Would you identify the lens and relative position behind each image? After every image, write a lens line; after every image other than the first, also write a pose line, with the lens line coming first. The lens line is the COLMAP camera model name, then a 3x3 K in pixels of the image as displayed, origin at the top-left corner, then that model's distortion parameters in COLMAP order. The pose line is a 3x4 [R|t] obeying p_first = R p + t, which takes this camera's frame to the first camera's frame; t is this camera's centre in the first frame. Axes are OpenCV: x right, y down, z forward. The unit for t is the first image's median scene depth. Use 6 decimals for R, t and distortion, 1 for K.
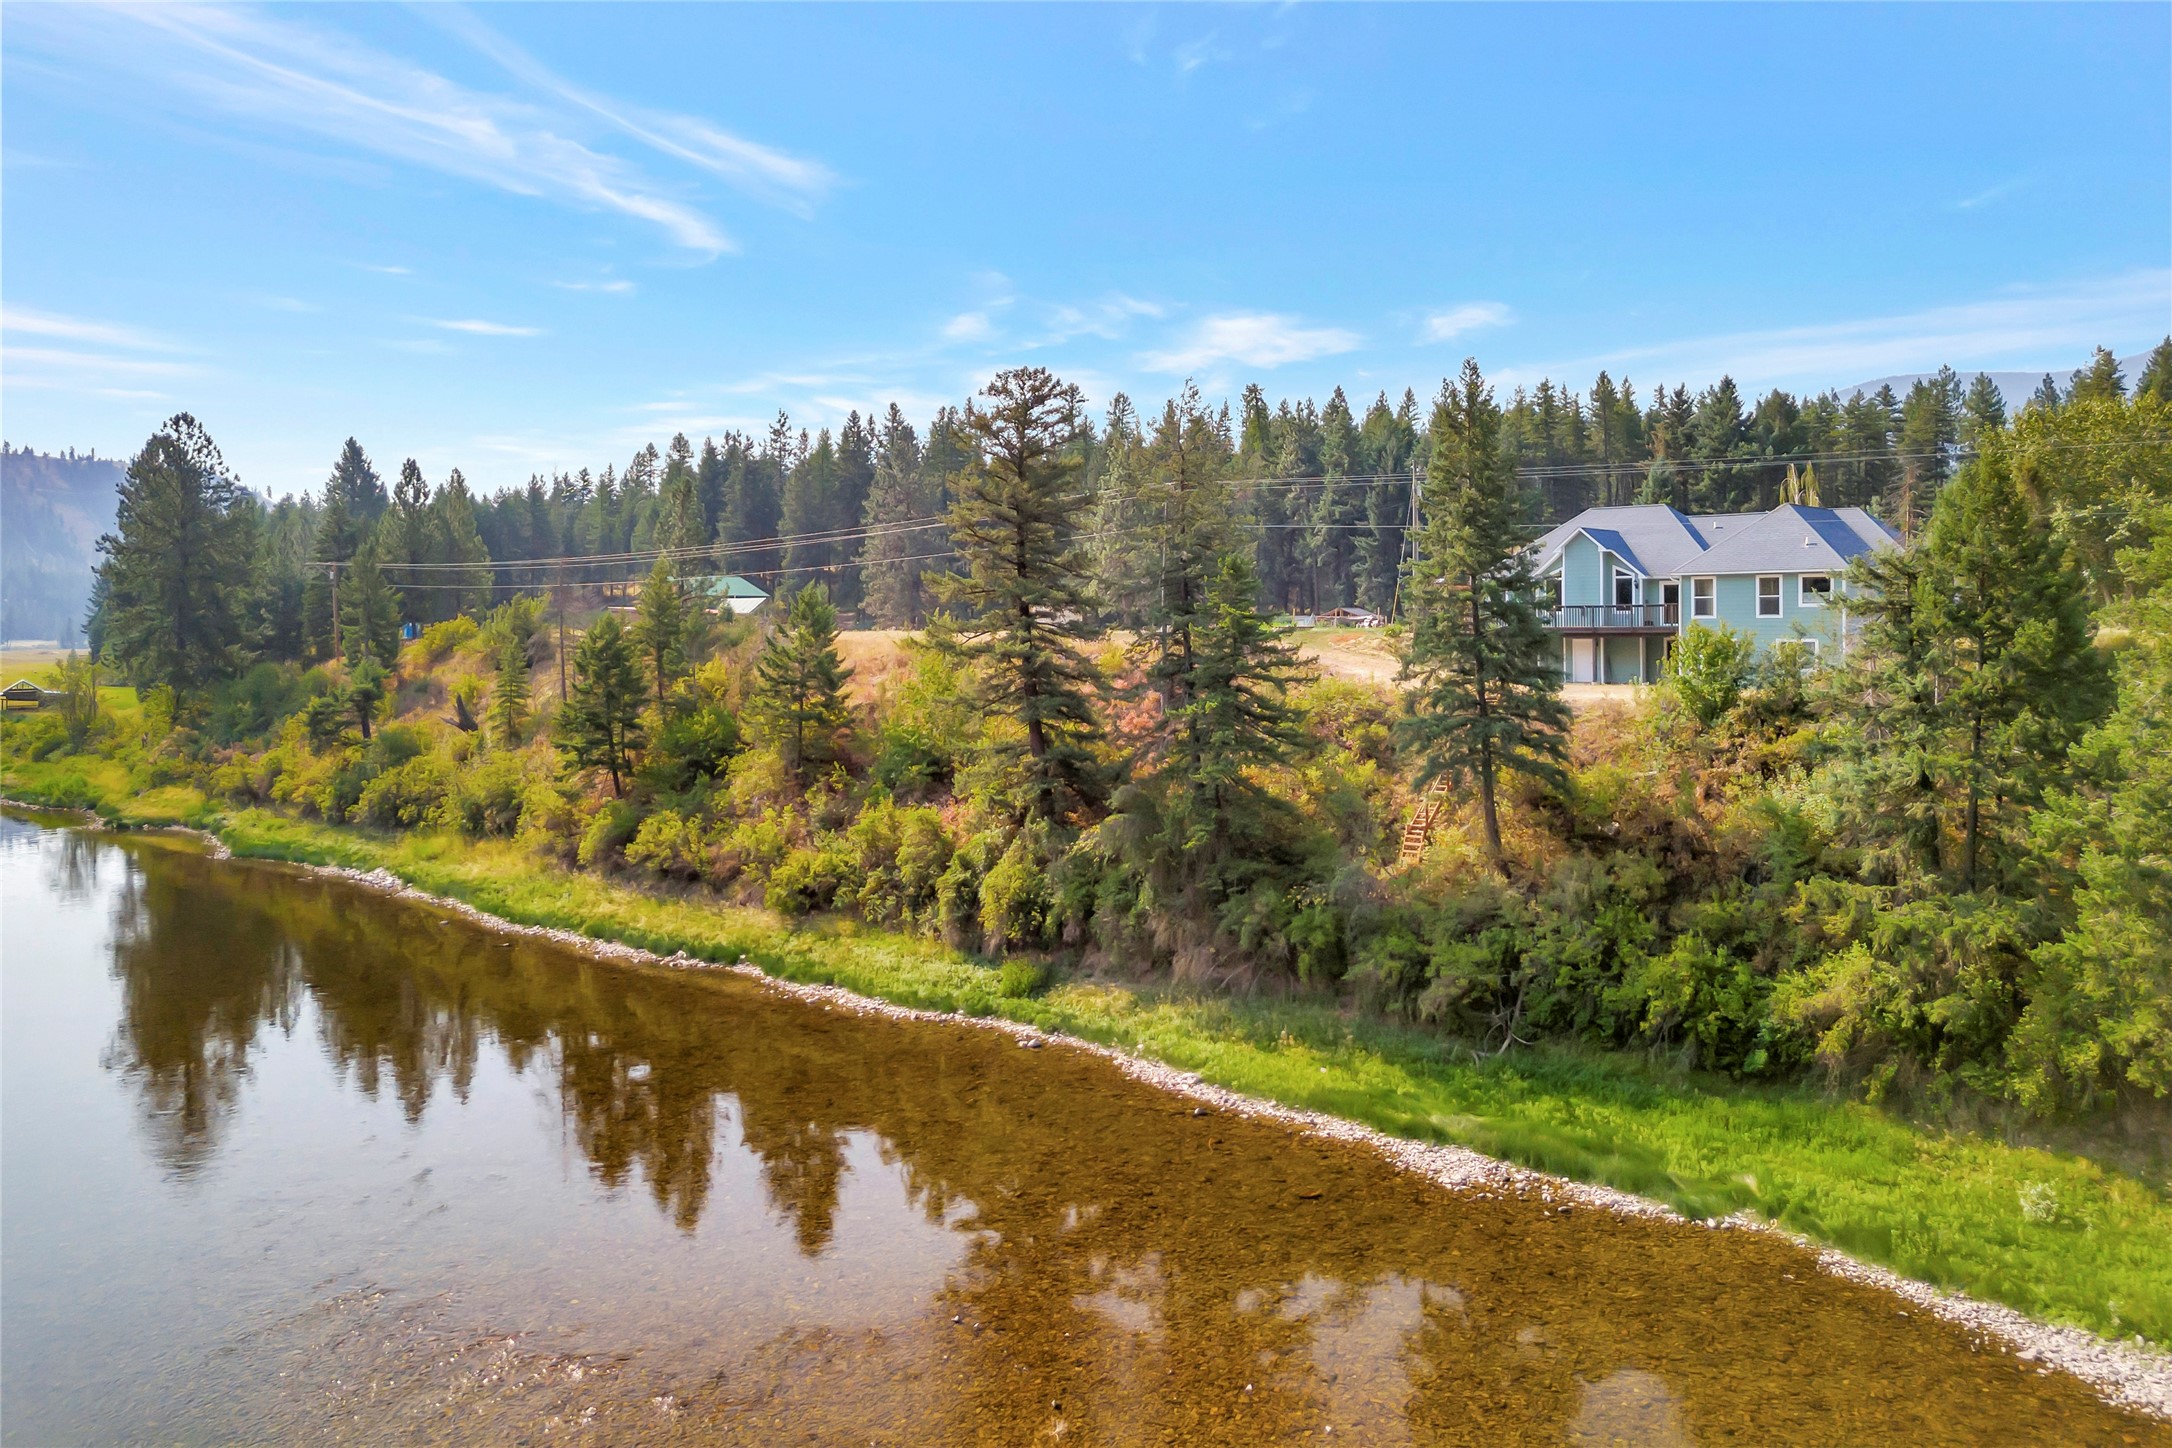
lens RADIAL K [[1602.6, 0, 1087.9], [0, 1602.6, 716.4], [0, 0, 1]] dist [0.050353, -0.035459]
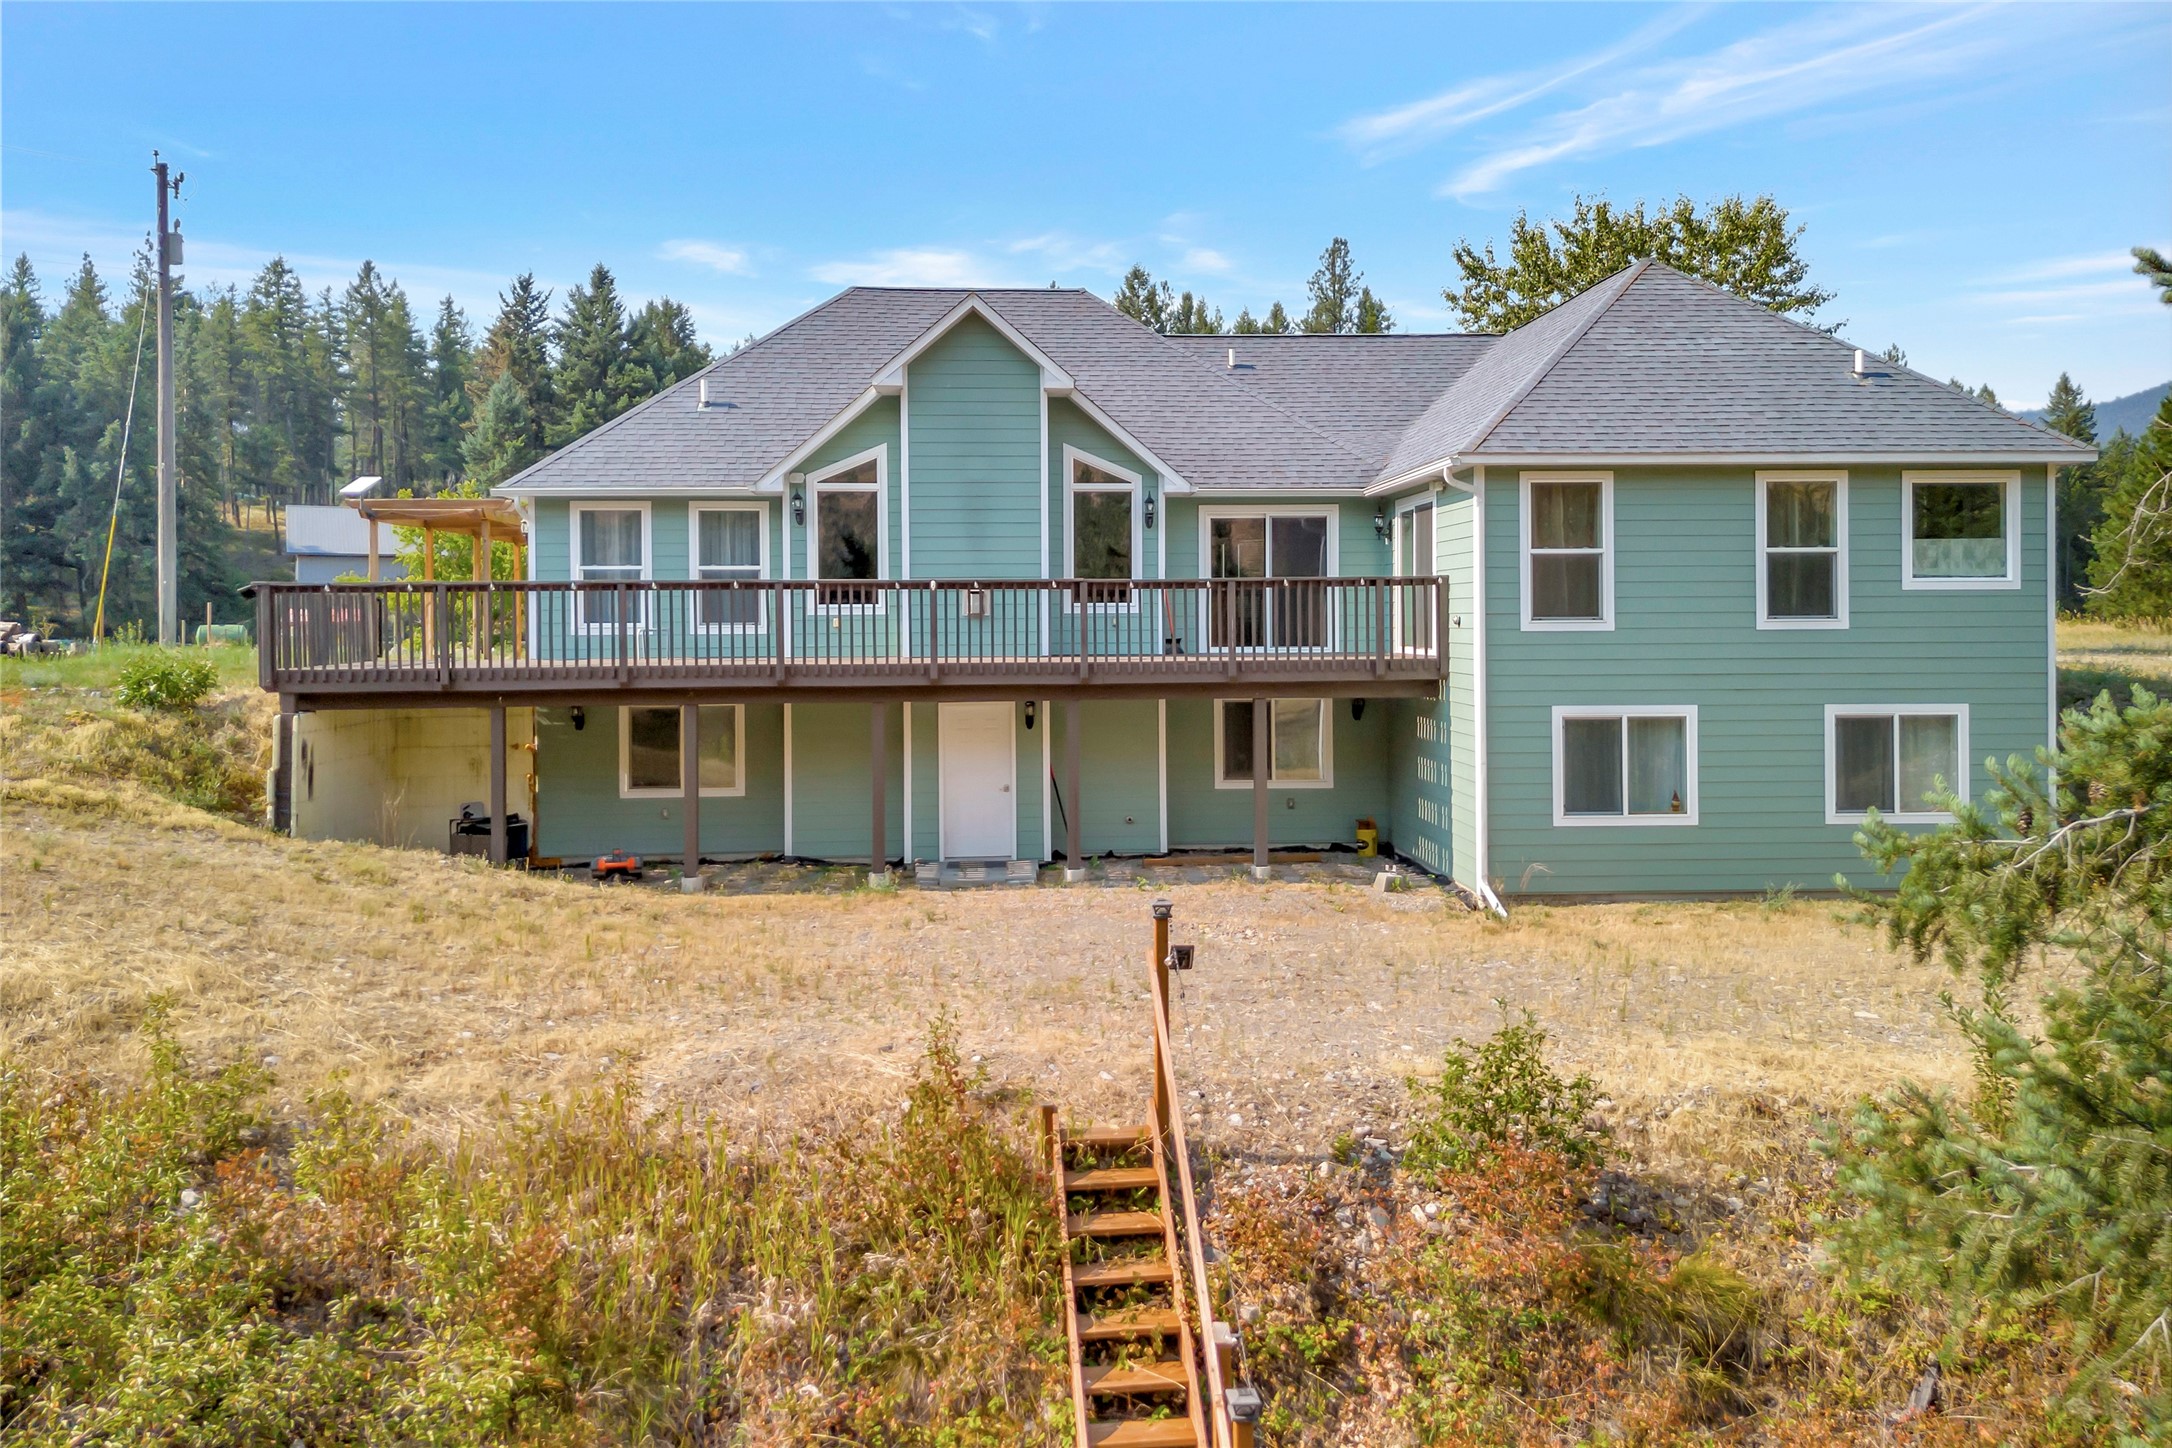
lens RADIAL K [[1602.6, 0, 1099.0], [0, 1602.6, 729.1], [0, 0, 1]] dist [0.050353, -0.035459]
pose [[0.707899, -0.046841, 0.704759, 0.129076], [0.043501, 0.998796, 0.022689, -0.049794], [-0.704973, 0.014596, 0.709084, 0.801018]]
